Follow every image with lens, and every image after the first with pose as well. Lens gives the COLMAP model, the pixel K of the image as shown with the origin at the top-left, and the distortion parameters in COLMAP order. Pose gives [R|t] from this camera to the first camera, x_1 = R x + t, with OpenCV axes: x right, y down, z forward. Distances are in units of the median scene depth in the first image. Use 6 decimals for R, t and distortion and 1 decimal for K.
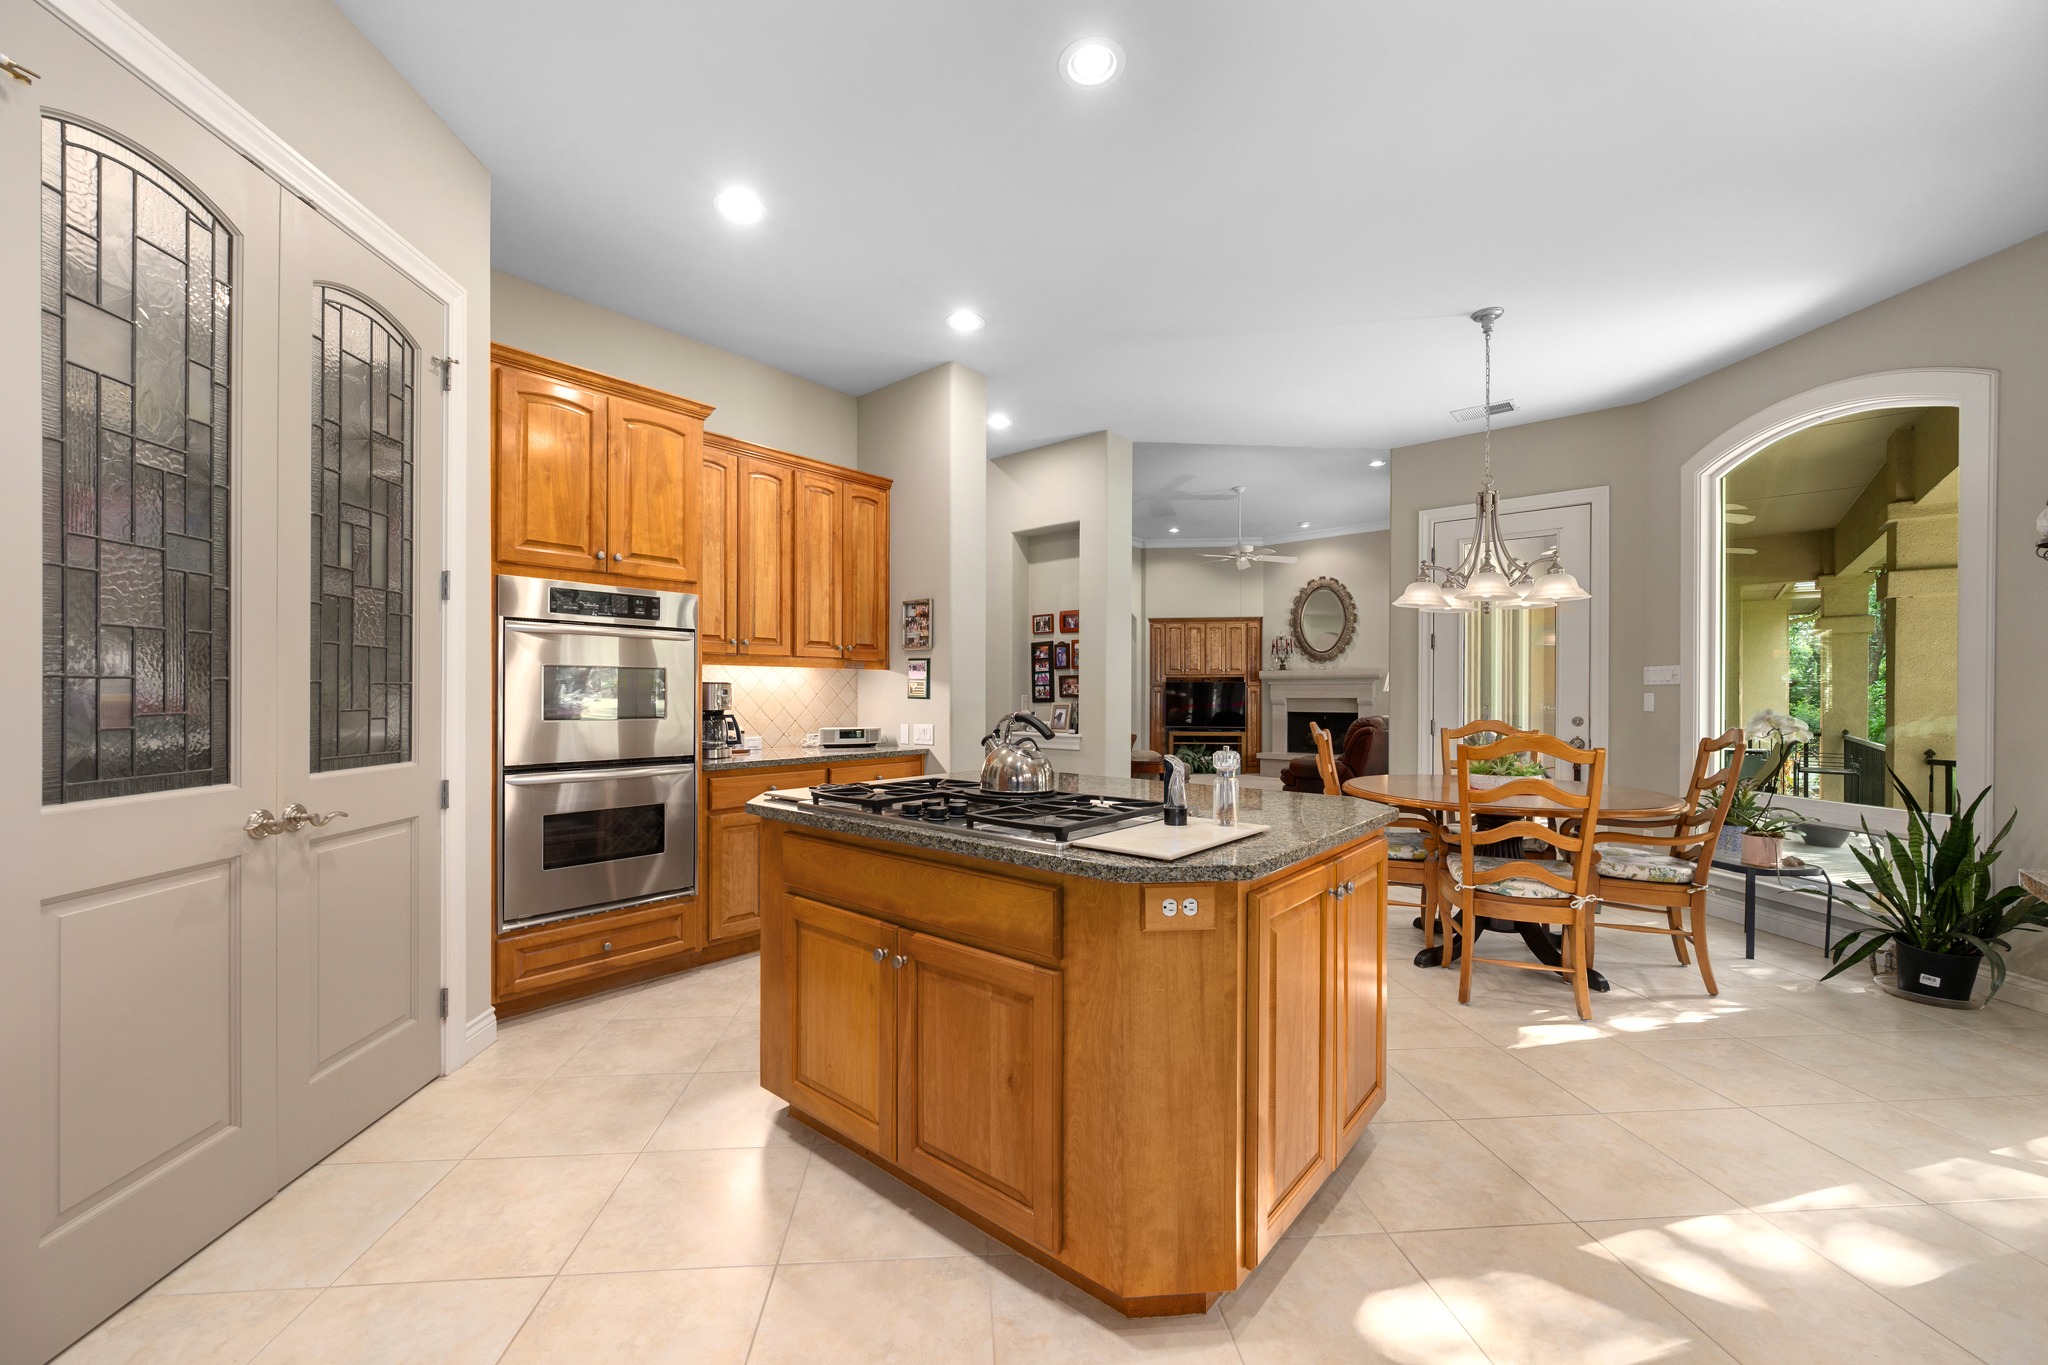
lens RADIAL K [[801.0, 0, 1022.5], [0, 801.0, 692.6], [0, 0, 1]] dist [0.000511, 0.000479]
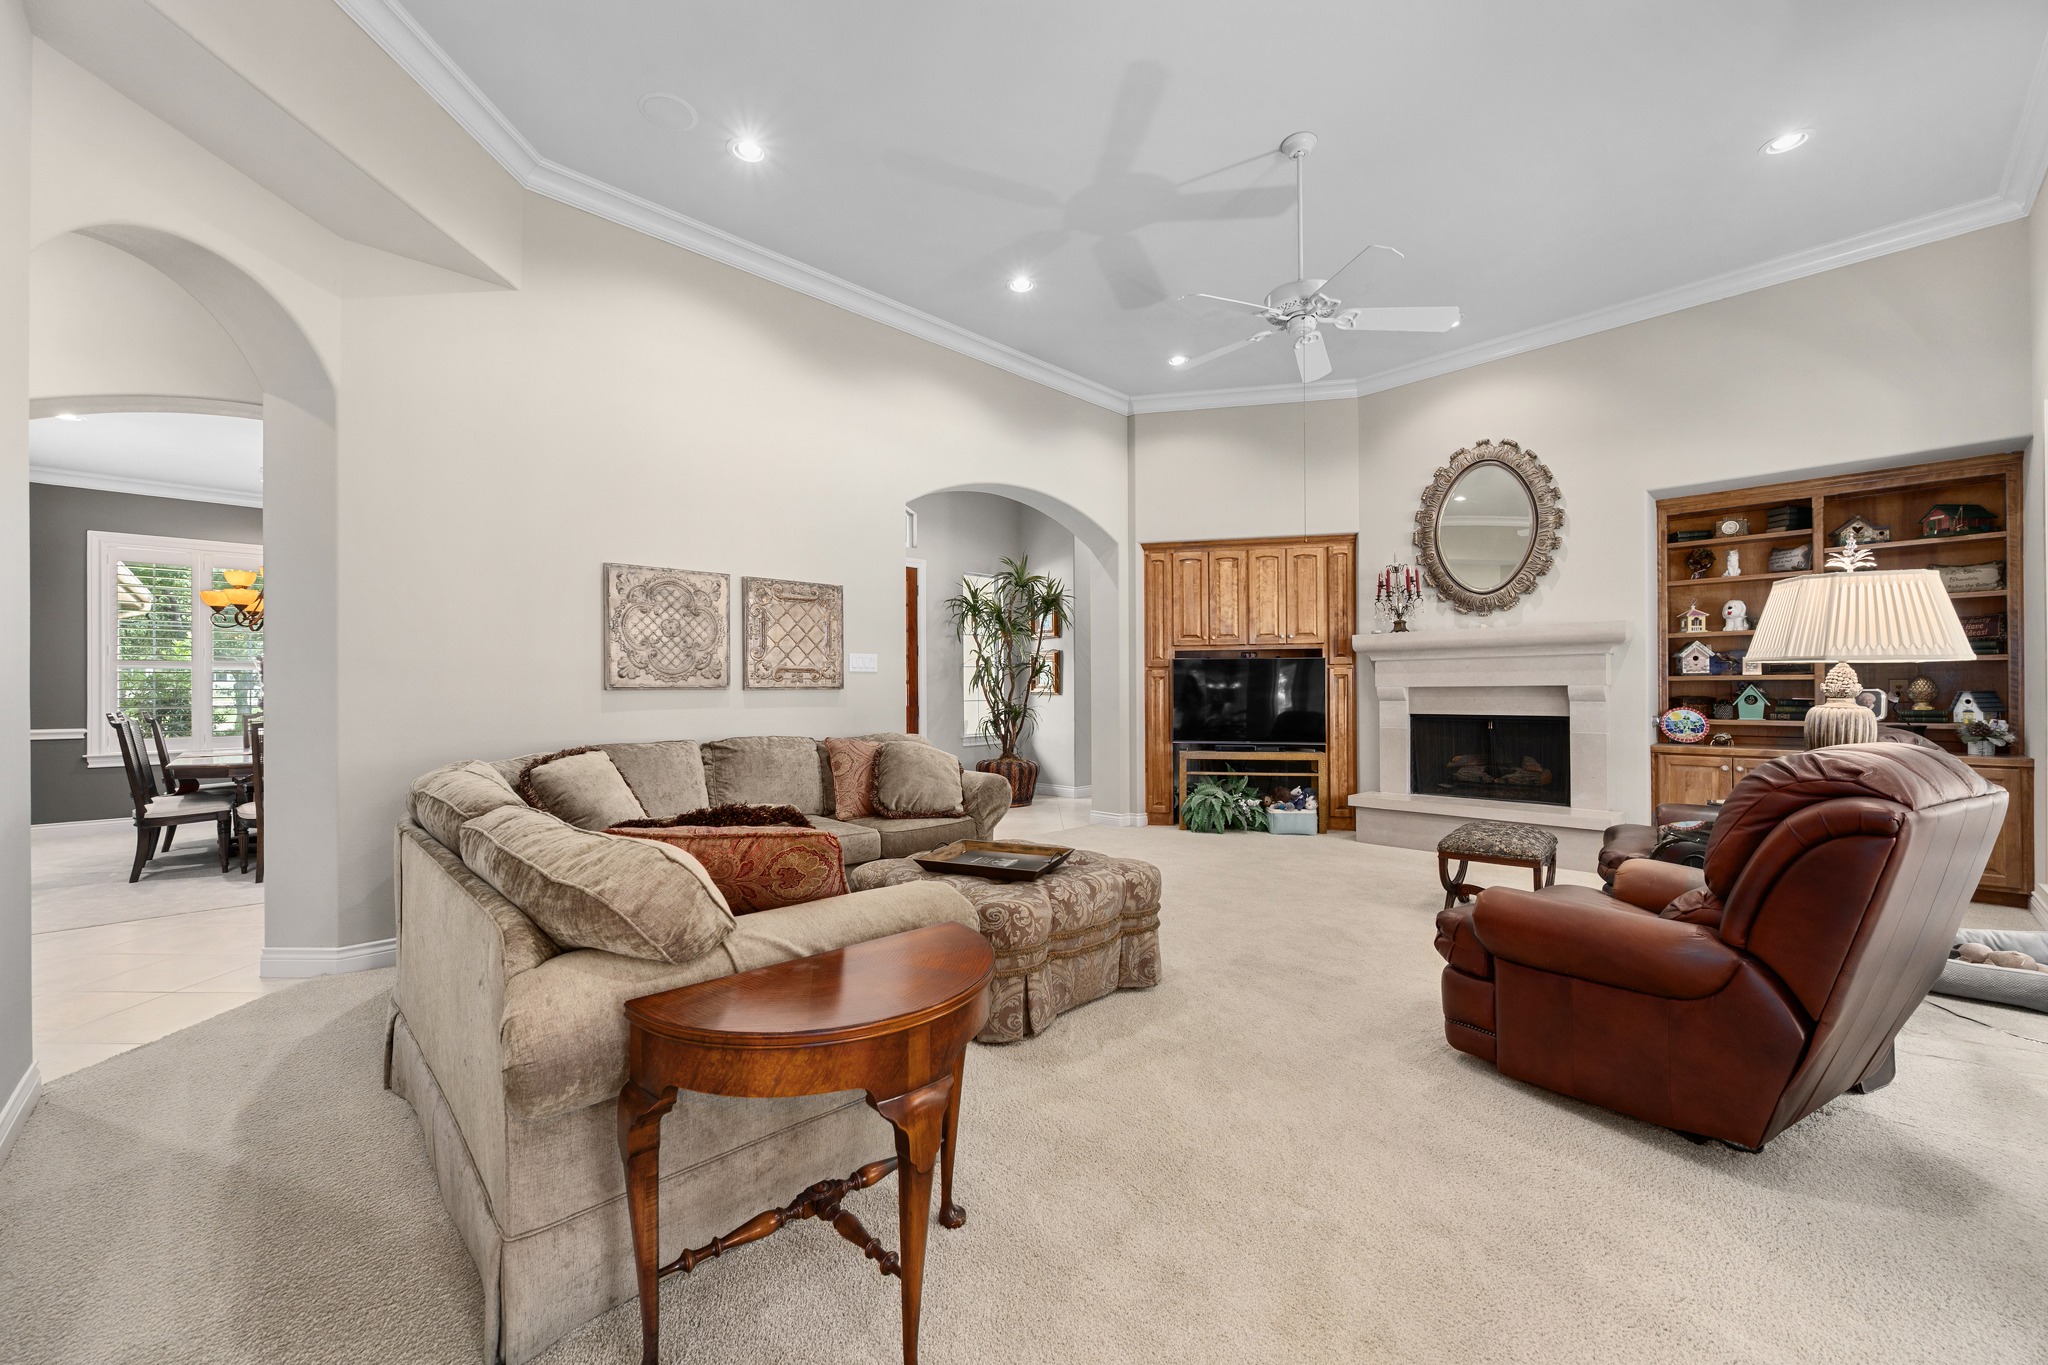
lens RADIAL K [[801.0, 0, 1024.7], [0, 801.0, 686.5], [0, 0, 1]] dist [0.000511, 0.000479]
pose [[0.995624, -0.007430, -0.093154, 0.131063], [0.007136, 0.999968, -0.003484, 0.006339], [0.093177, 0.002804, 0.995646, 0.458998]]
